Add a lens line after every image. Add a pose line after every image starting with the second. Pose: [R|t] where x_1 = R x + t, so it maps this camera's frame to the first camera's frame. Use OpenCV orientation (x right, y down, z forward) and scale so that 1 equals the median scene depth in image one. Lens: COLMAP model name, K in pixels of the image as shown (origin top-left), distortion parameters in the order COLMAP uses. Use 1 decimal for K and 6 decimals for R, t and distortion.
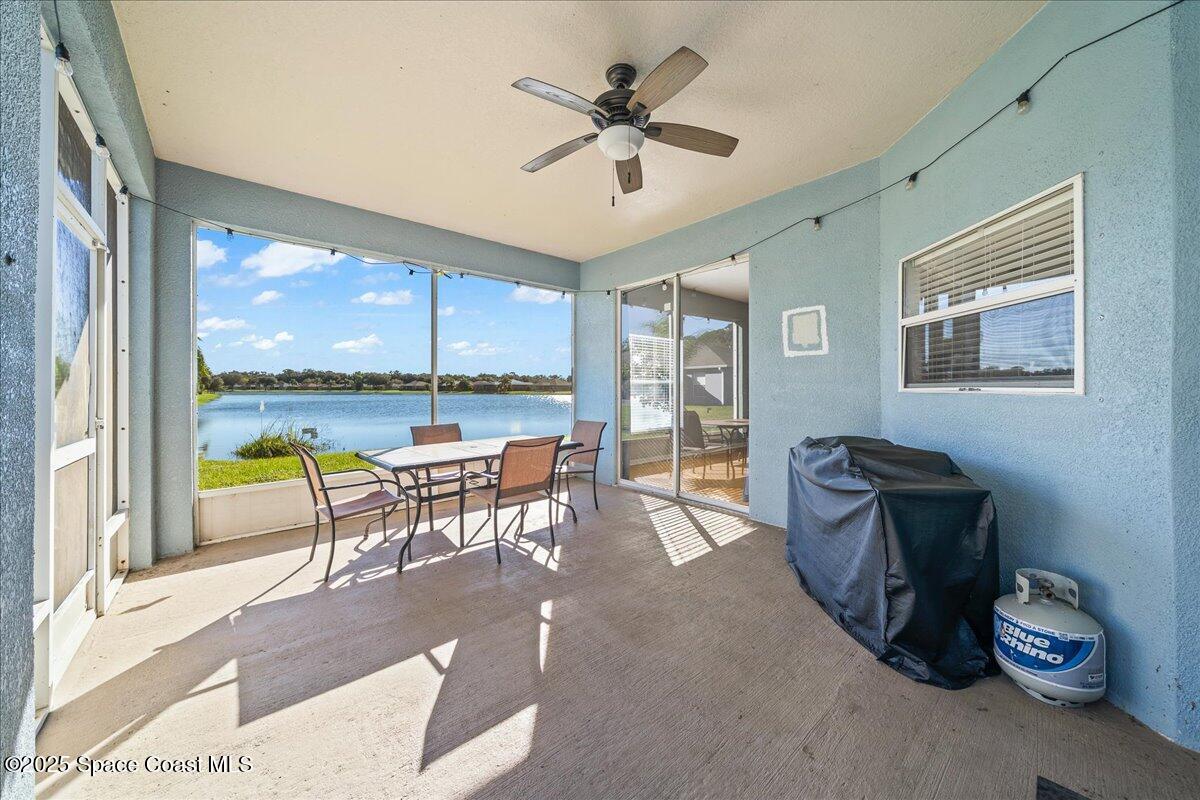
lens RADIAL K [[424.0, 0, 597.2], [0, 424.0, 385.6], [0, 0, 1]] dist [-0.000675, 0.000064]
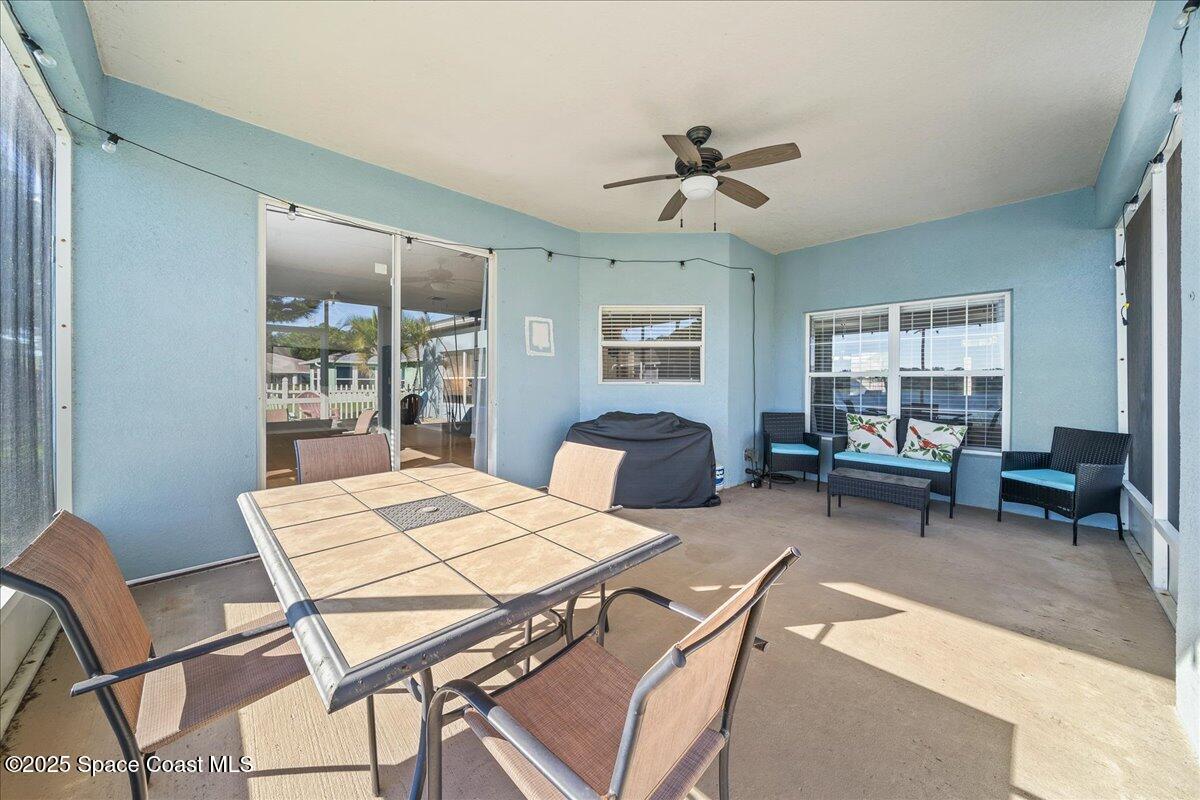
lens RADIAL K [[424.0, 0, 597.2], [0, 424.0, 385.6], [0, 0, 1]] dist [-0.000675, 0.000064]
pose [[-0.054086, -0.006871, 0.998513, -0.809391], [-0.007240, 0.999953, 0.006489, 0.009662], [-0.998510, -0.006879, -0.054134, 0.927221]]
